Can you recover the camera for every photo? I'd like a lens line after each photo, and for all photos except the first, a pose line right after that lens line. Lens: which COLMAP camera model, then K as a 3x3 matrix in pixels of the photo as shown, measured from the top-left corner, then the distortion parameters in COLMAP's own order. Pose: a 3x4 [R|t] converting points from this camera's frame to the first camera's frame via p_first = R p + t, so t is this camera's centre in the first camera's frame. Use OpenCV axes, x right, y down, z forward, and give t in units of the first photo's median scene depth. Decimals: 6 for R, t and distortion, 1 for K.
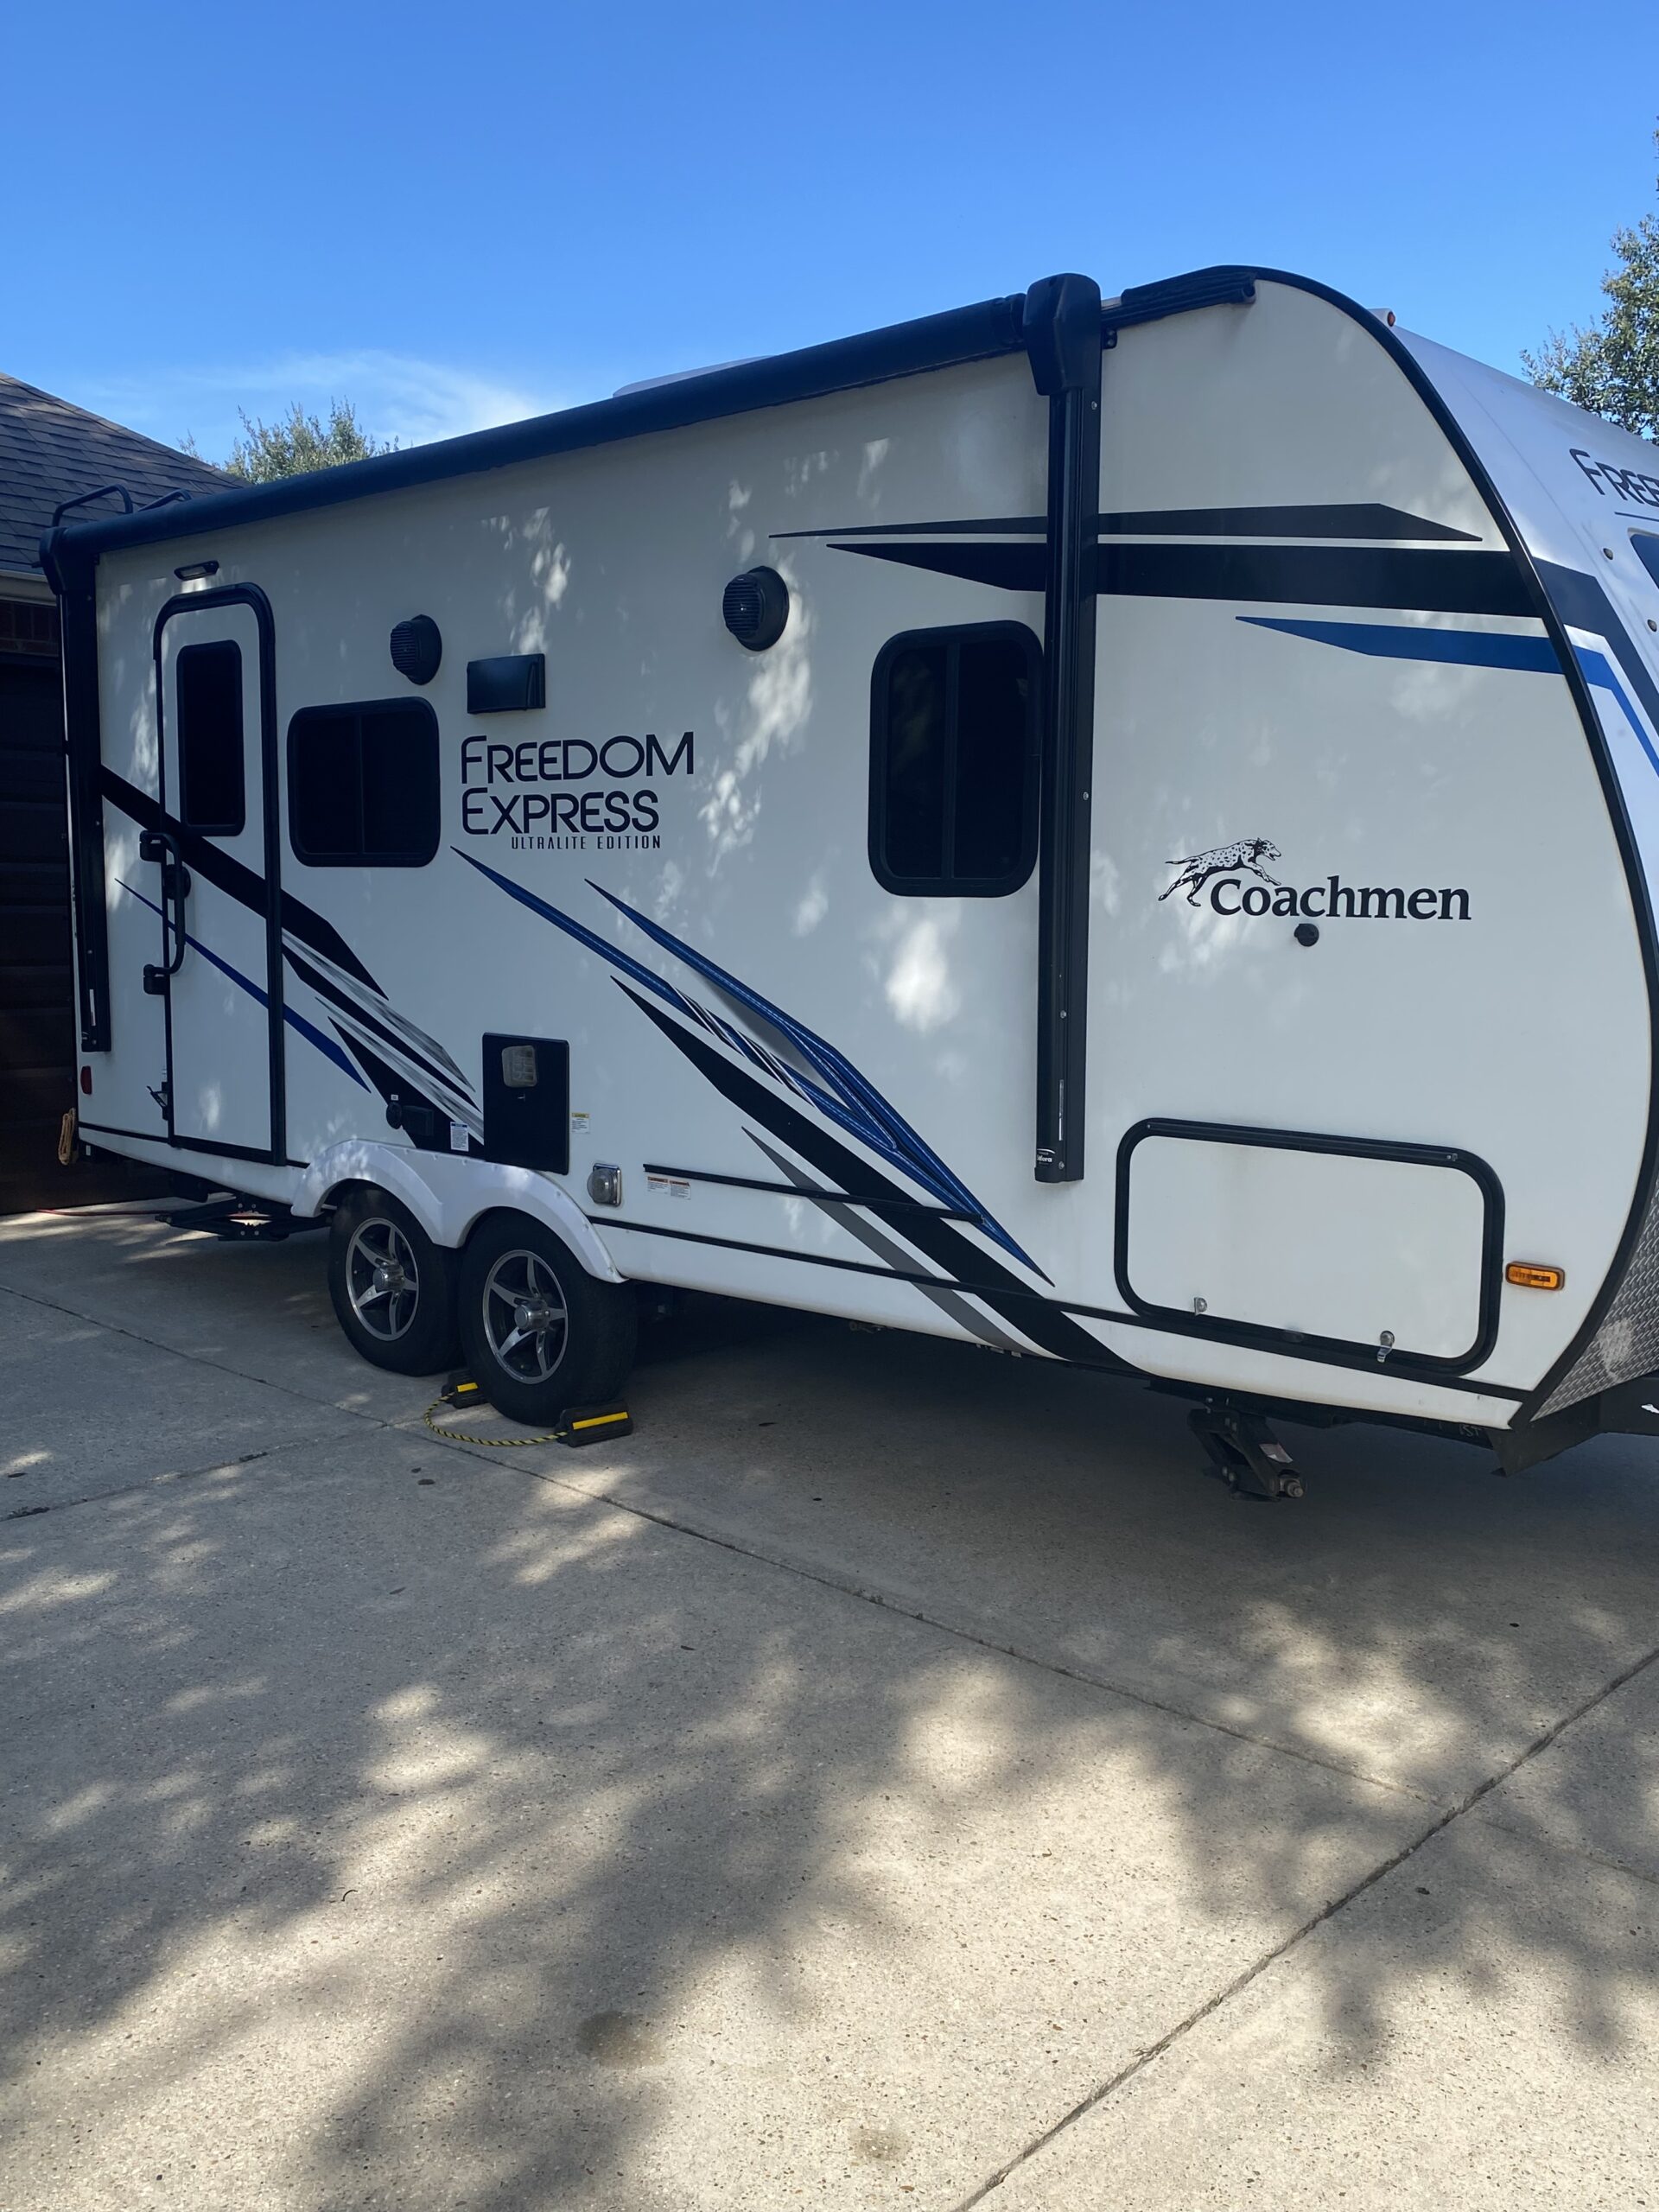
lens RADIAL K [[1927.9, 0, 831.2], [0, 1927.9, 1116.6], [0, 0, 1]] dist [0.069748, -0.029387]
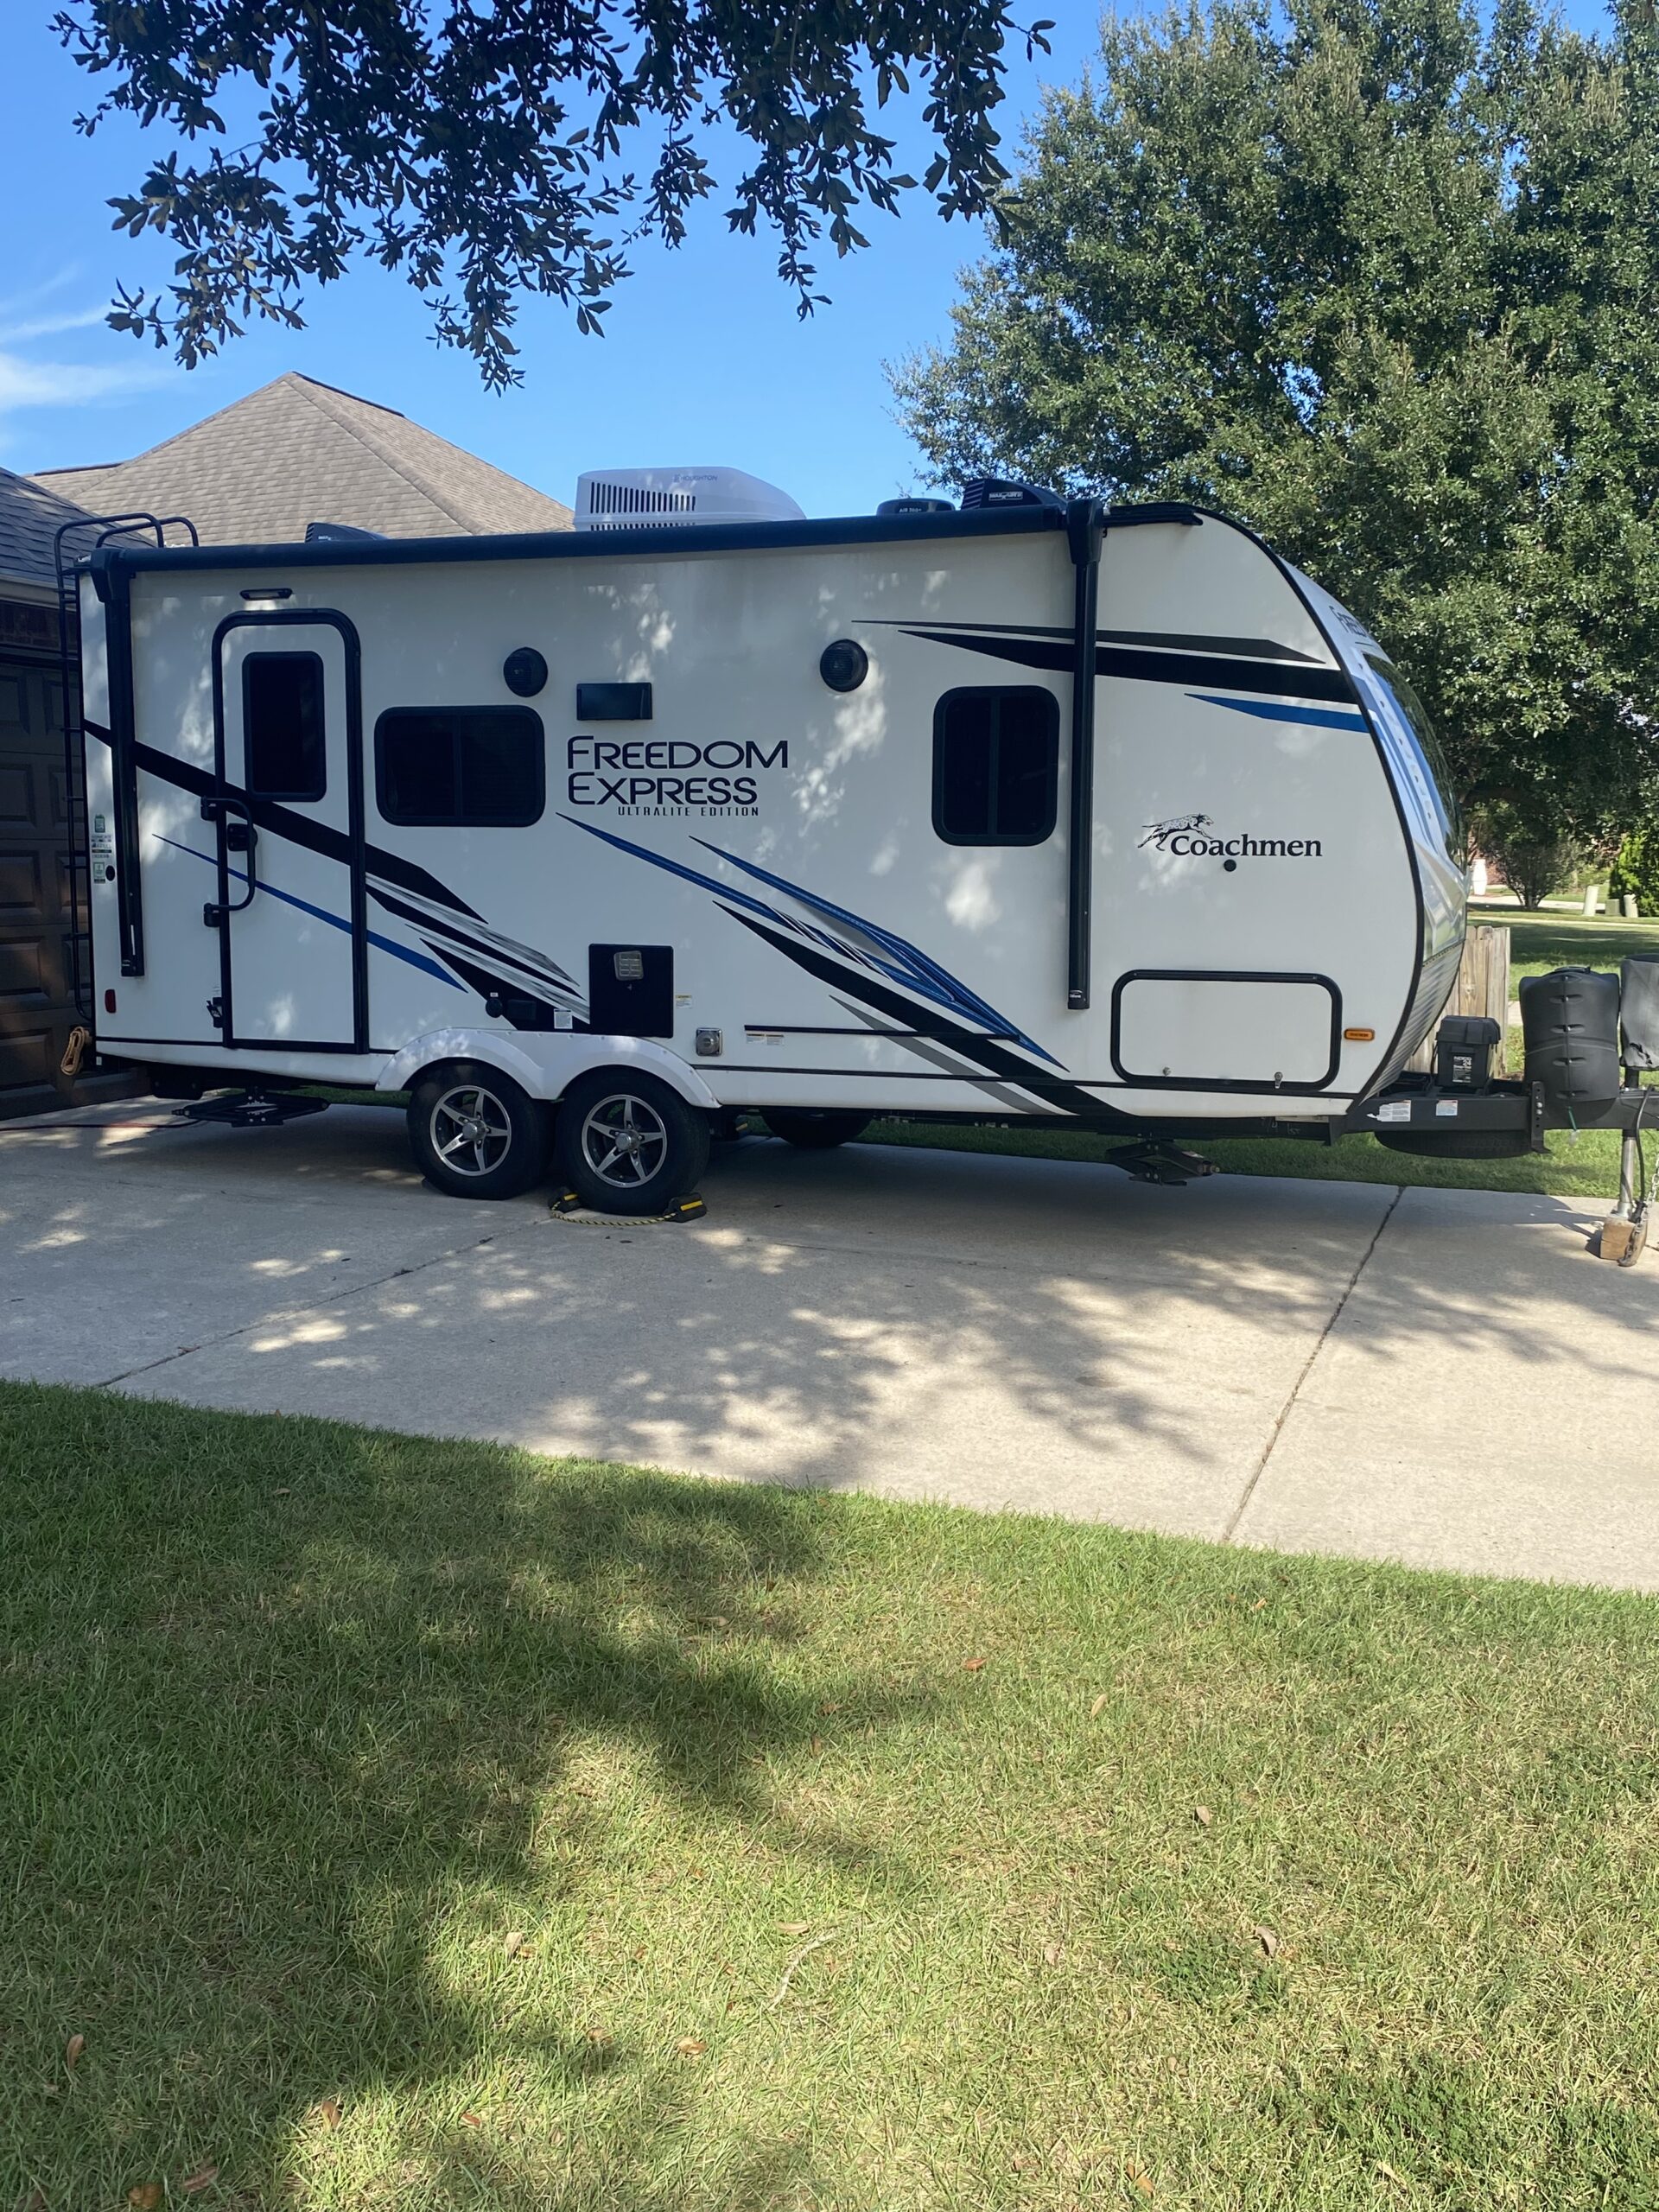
lens RADIAL K [[2101.4, 0, 827.7], [0, 2101.4, 1104.2], [0, 0, 1]] dist [0.121044, 0.000000]
pose [[0.924400, -0.054703, 0.377481, -0.651441], [0.049739, 0.998500, 0.022895, 0.051295], [-0.378167, -0.002389, 0.925734, -0.542148]]
